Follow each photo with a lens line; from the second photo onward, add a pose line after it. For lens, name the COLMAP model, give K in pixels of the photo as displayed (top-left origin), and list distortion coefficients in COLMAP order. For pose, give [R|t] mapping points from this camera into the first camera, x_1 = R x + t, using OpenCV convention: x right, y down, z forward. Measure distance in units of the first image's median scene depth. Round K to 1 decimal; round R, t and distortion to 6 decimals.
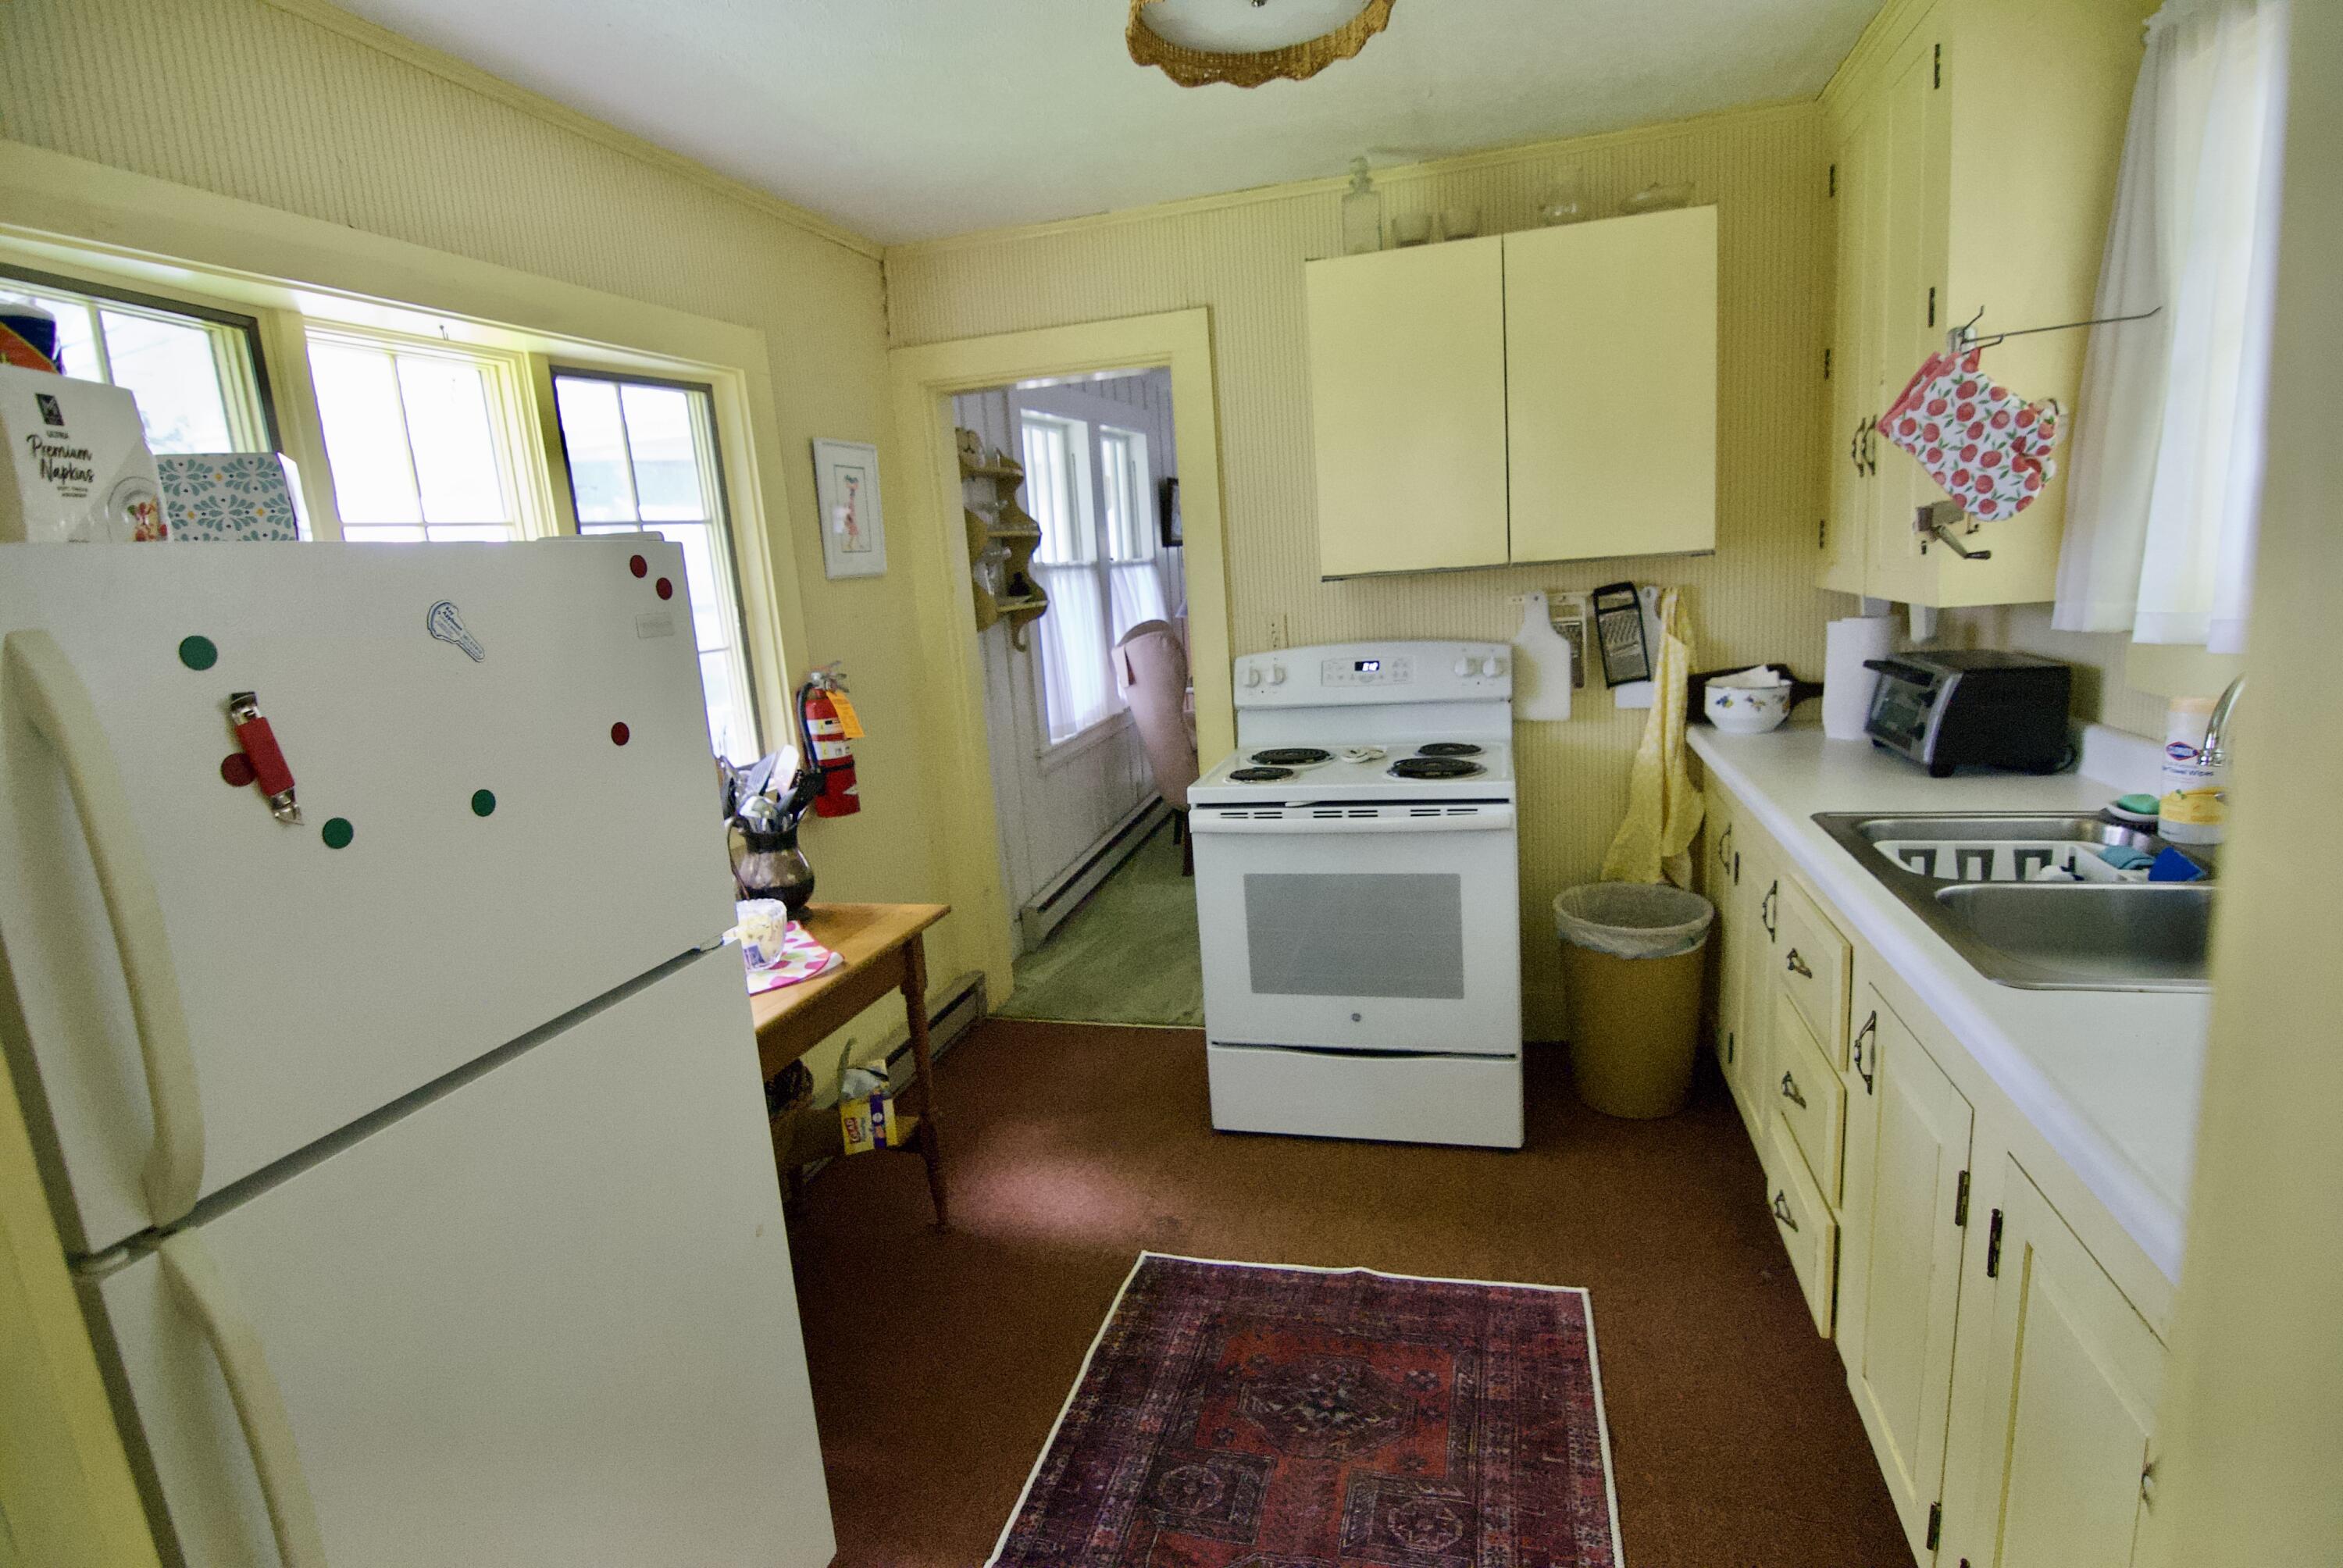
lens RADIAL K [[1136.0, 0, 1191.2], [0, 1136.0, 775.9], [0, 0, 1]] dist [-0.002576, -0.013716]
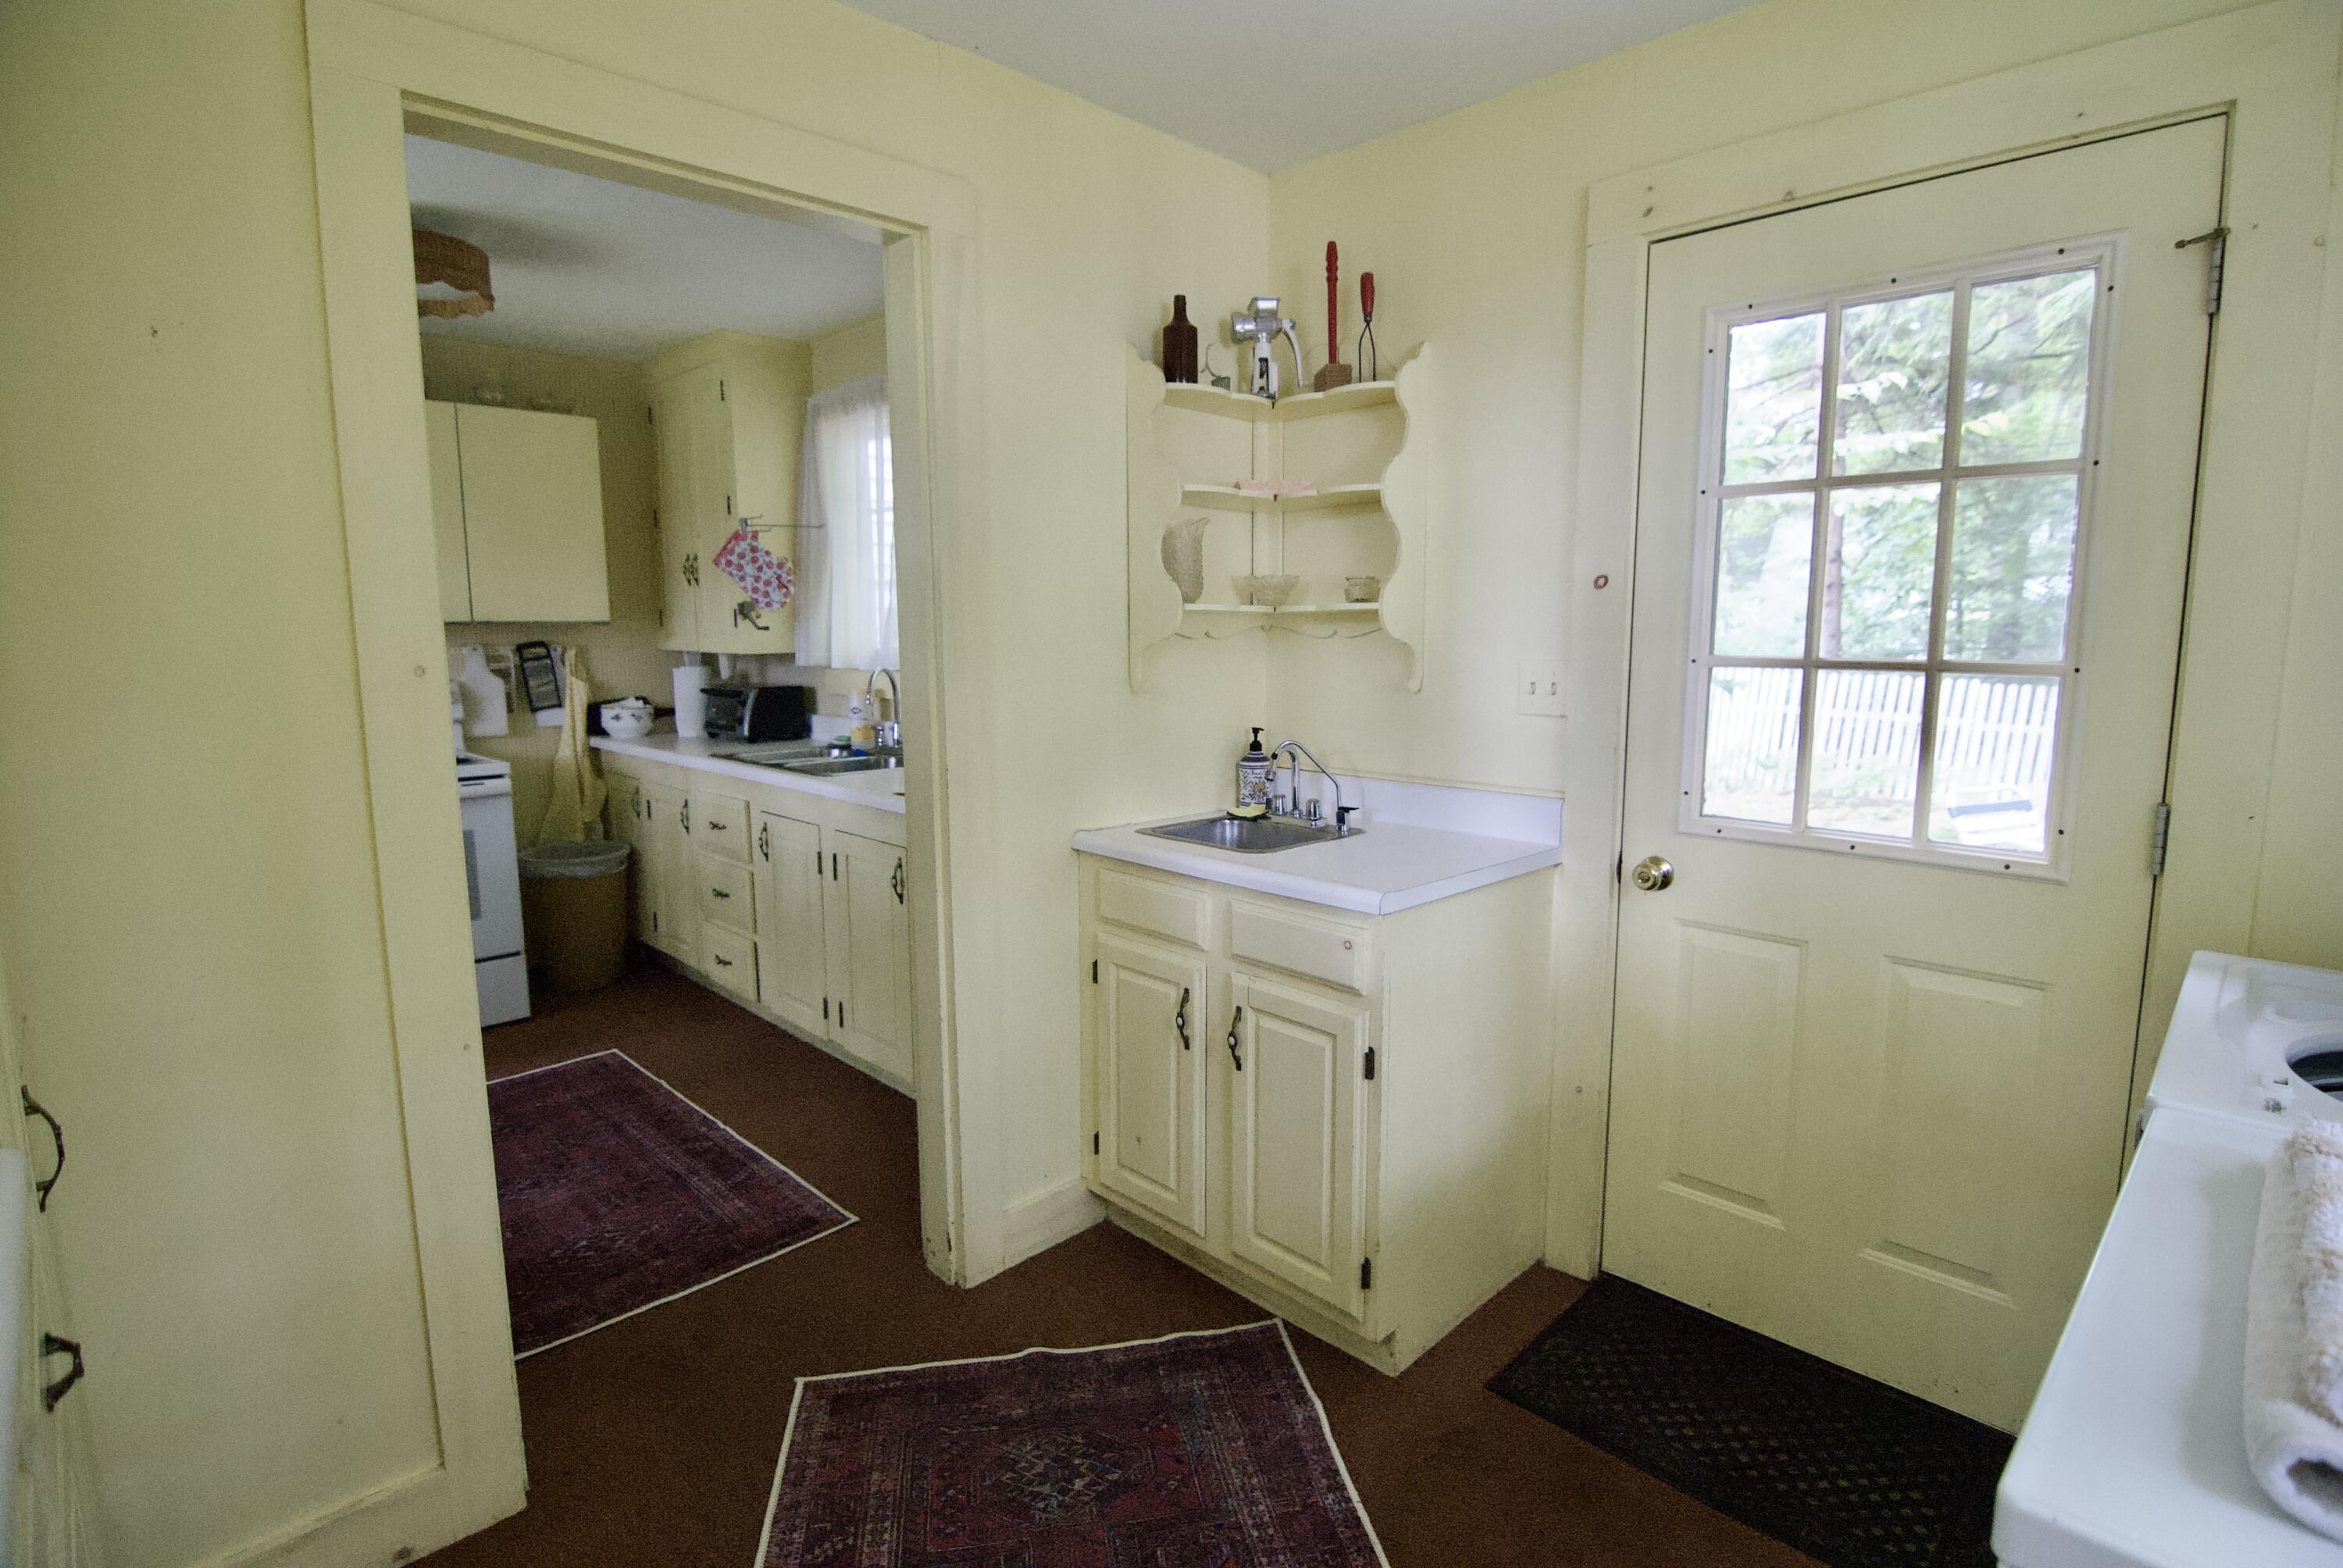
lens RADIAL K [[1136.0, 0, 1191.2], [0, 1136.0, 775.9], [0, 0, 1]] dist [-0.002576, -0.013716]
pose [[0.494268, -0.045327, 0.868127, -0.562643], [0.128606, 0.991464, -0.021456, 0.167109], [-0.859744, 0.122252, 0.495878, -0.514200]]
